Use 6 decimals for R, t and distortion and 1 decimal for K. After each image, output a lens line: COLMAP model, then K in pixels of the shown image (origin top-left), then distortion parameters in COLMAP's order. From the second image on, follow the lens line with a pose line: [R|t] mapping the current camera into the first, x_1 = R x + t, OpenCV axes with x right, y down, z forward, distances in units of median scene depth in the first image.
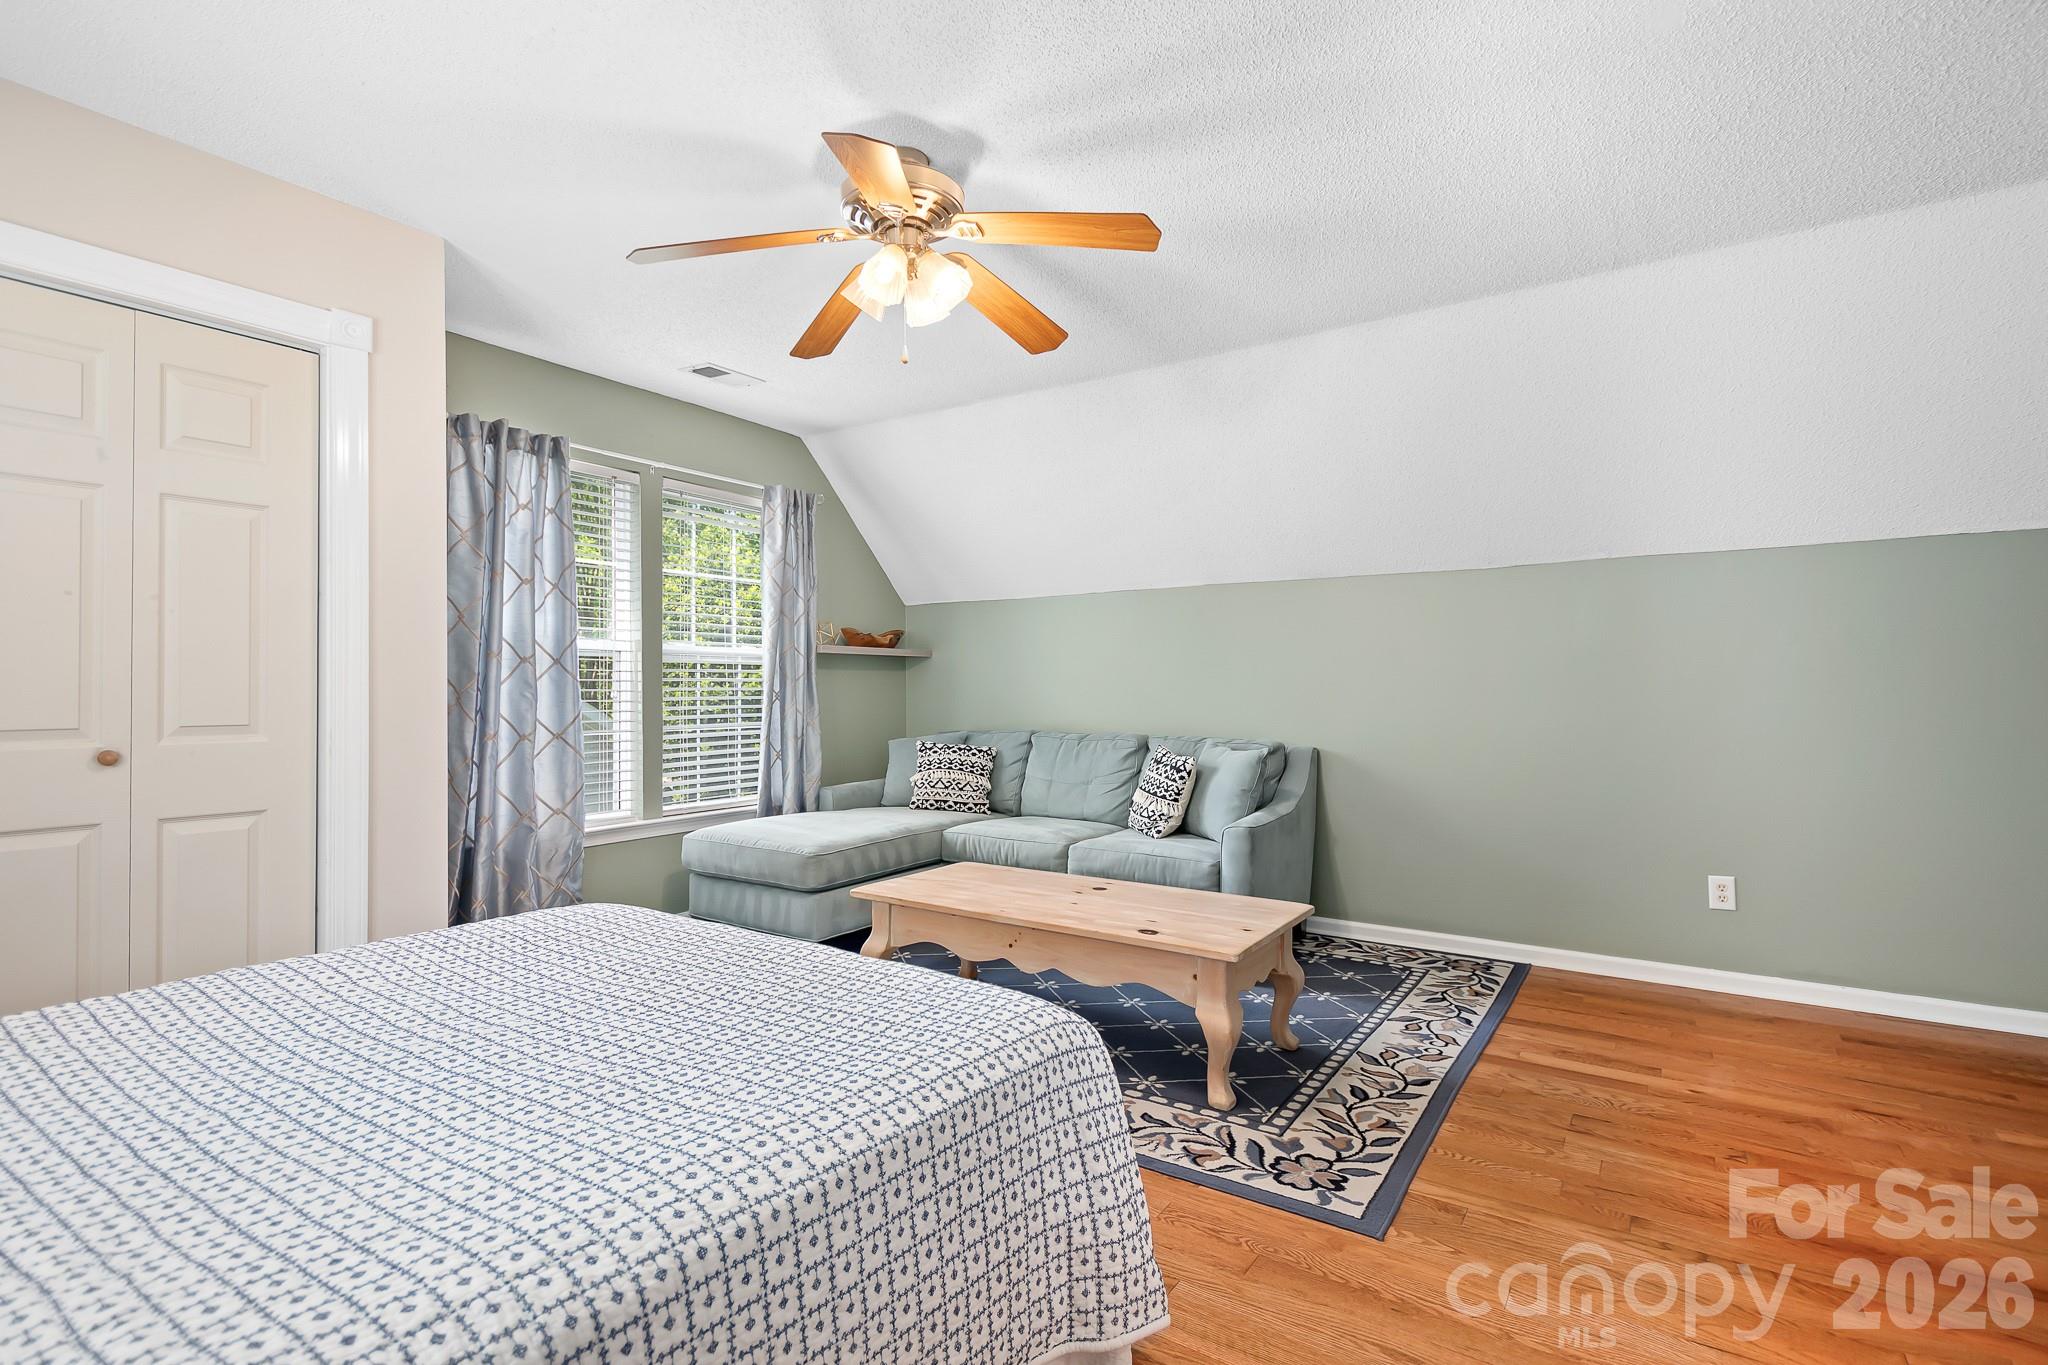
lens RADIAL K [[960.8, 0, 1023.7], [0, 960.8, 689.8], [0, 0, 1]] dist [0.015281, 0.000098]
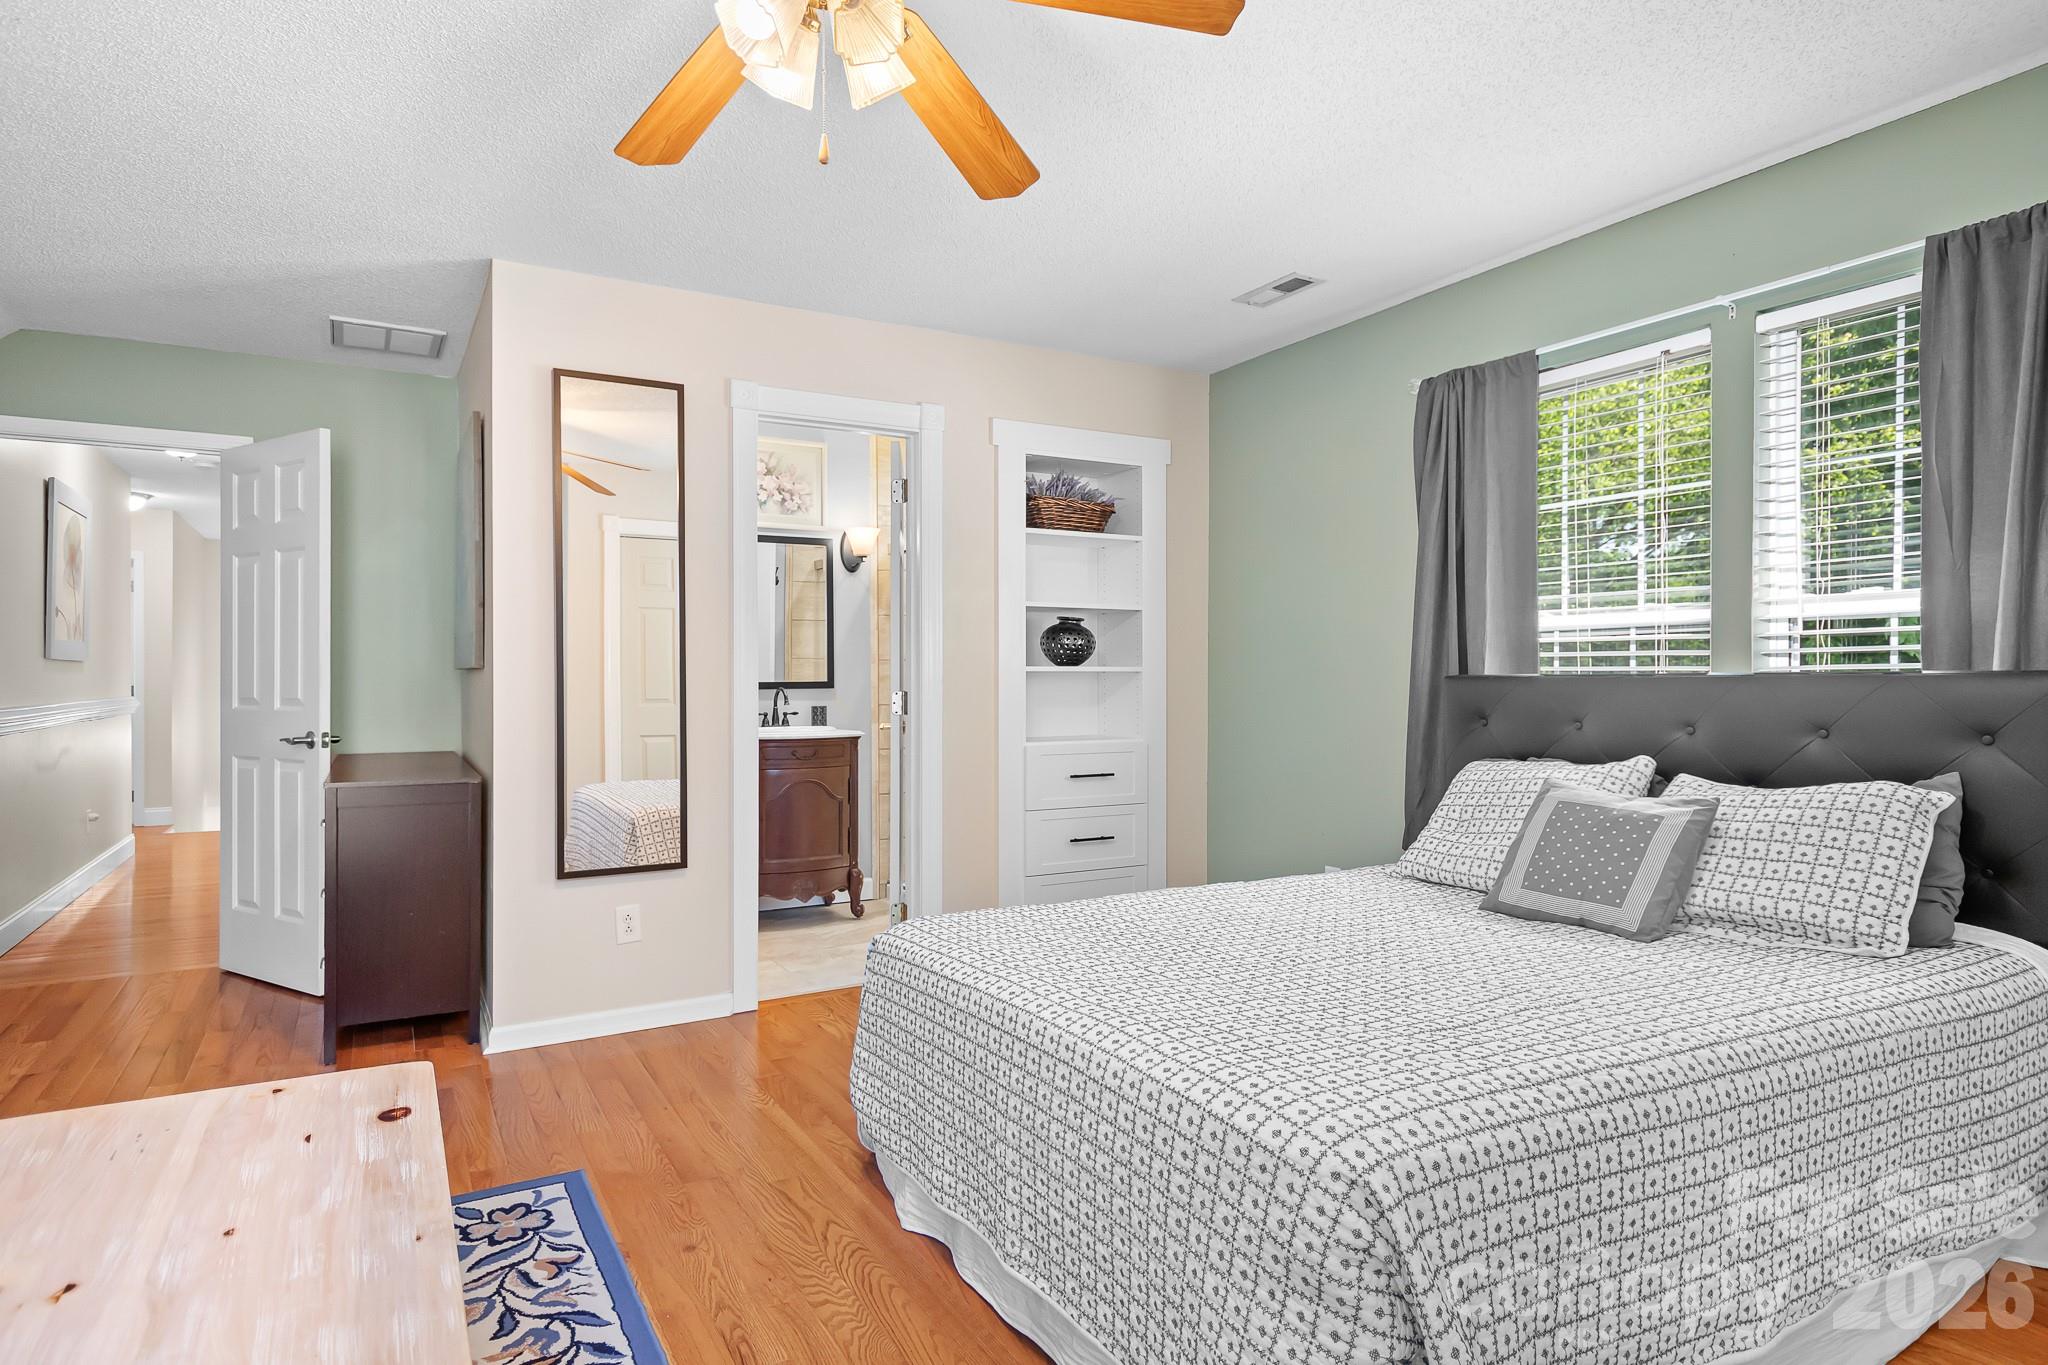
lens RADIAL K [[1146.7, 0, 1024.8], [0, 1146.7, 669.2], [0, 0, 1]] dist [0.001061, -0.001423]
pose [[-0.893860, 0.009288, 0.448250, -0.572885], [0.006004, 0.999944, -0.008747, -0.004263], [-0.448306, -0.005128, -0.893865, 1.607667]]
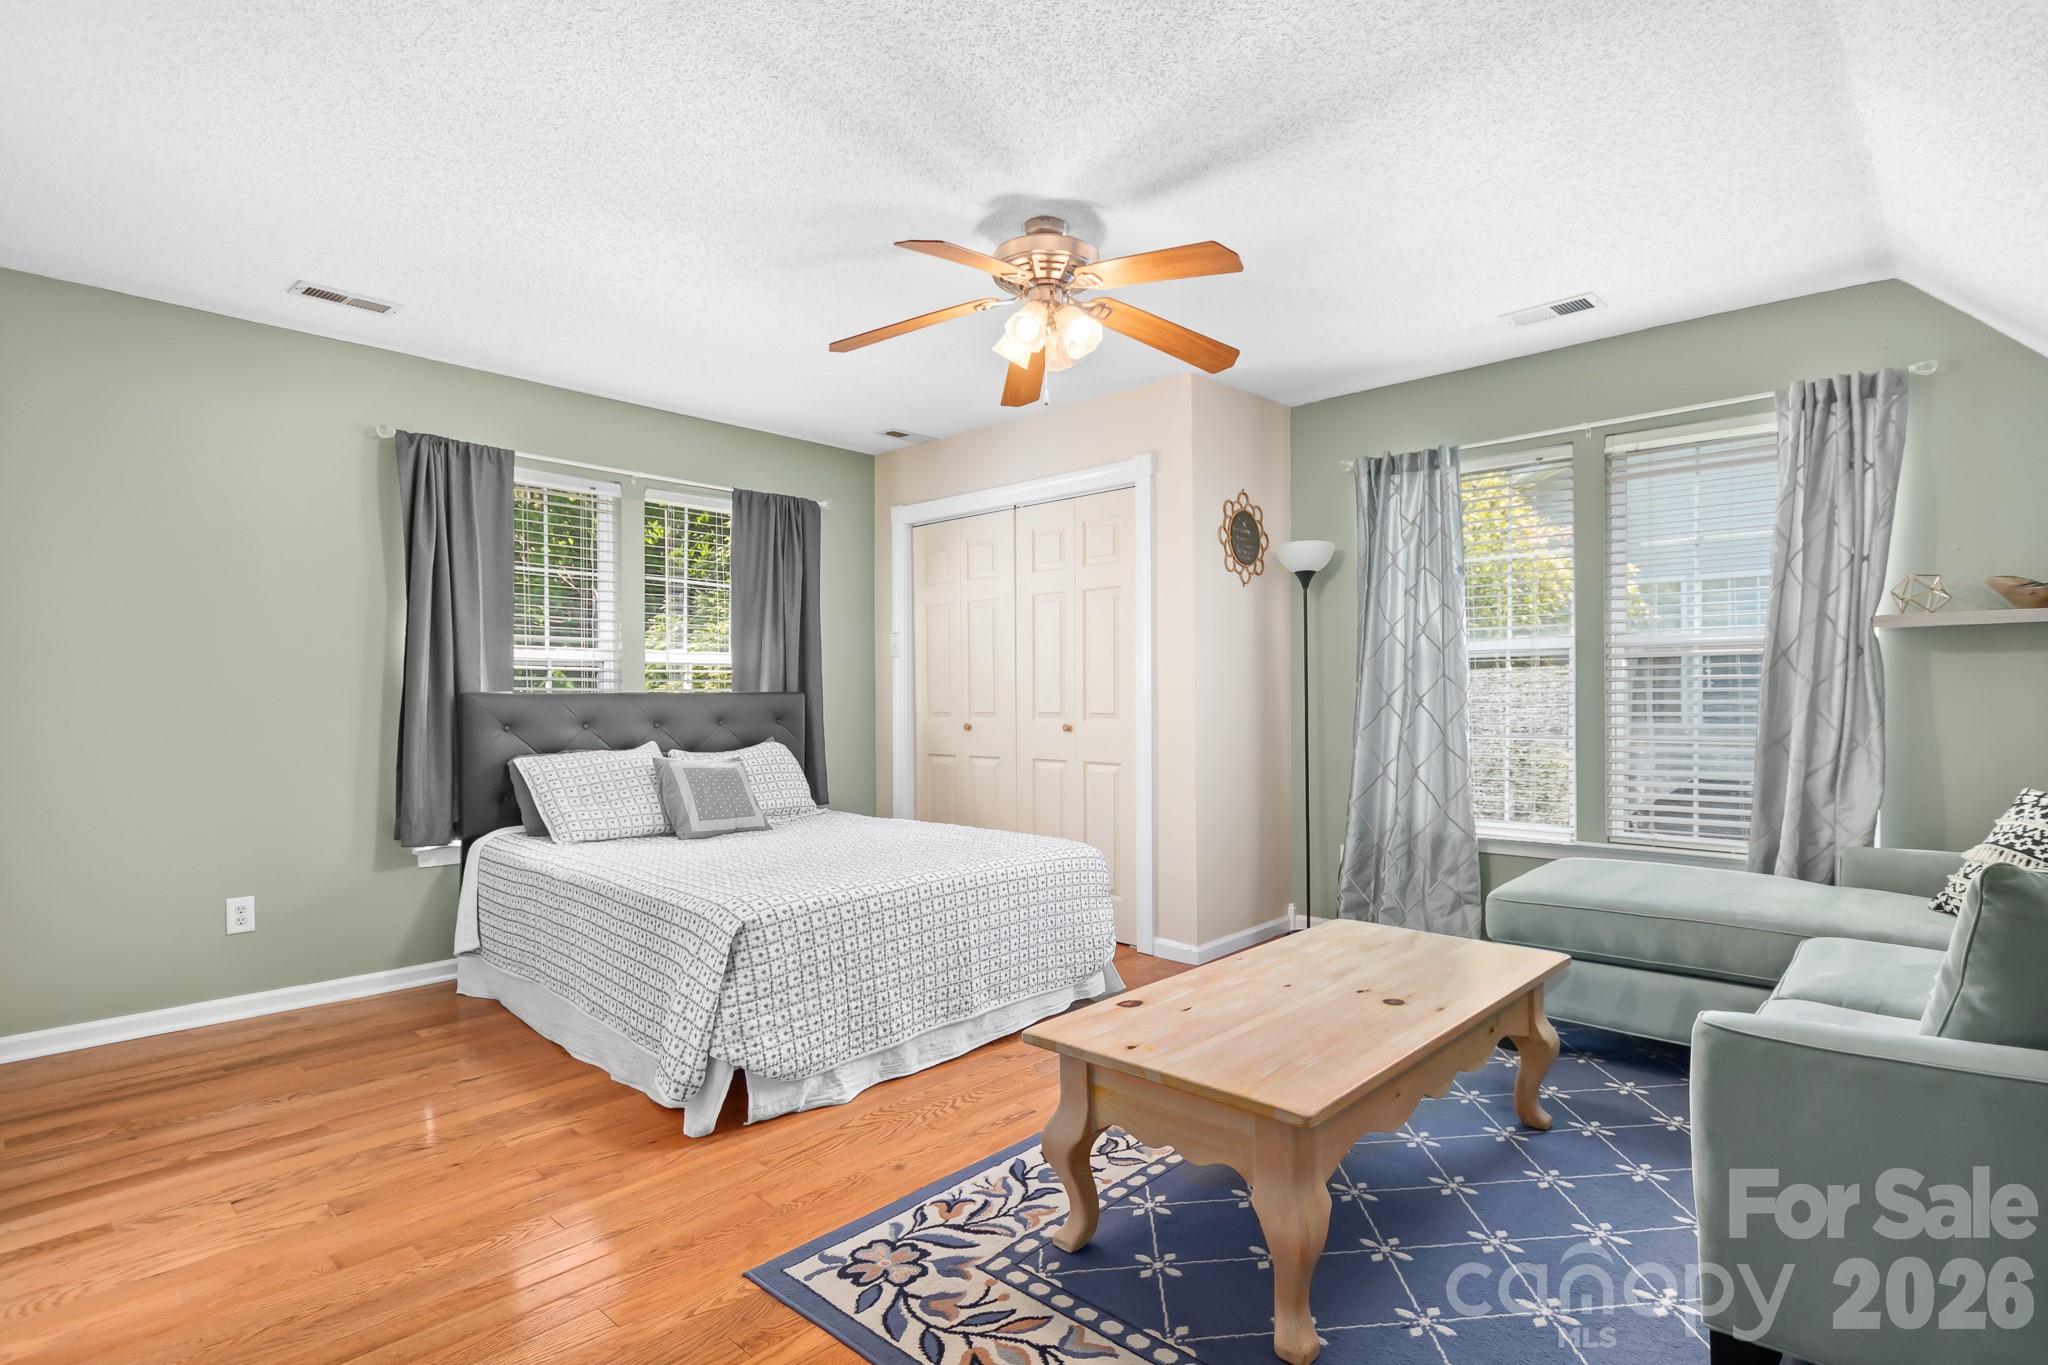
lens RADIAL K [[1034.2, 0, 1022.7], [0, 1034.2, 695.9], [0, 0, 1]] dist [0.033557, 0.000202]
pose [[-0.164422, 0.002496, -0.986387, 1.088719], [0.004655, 0.999988, 0.001755, -0.000106], [0.986379, -0.004303, -0.164431, 1.173768]]
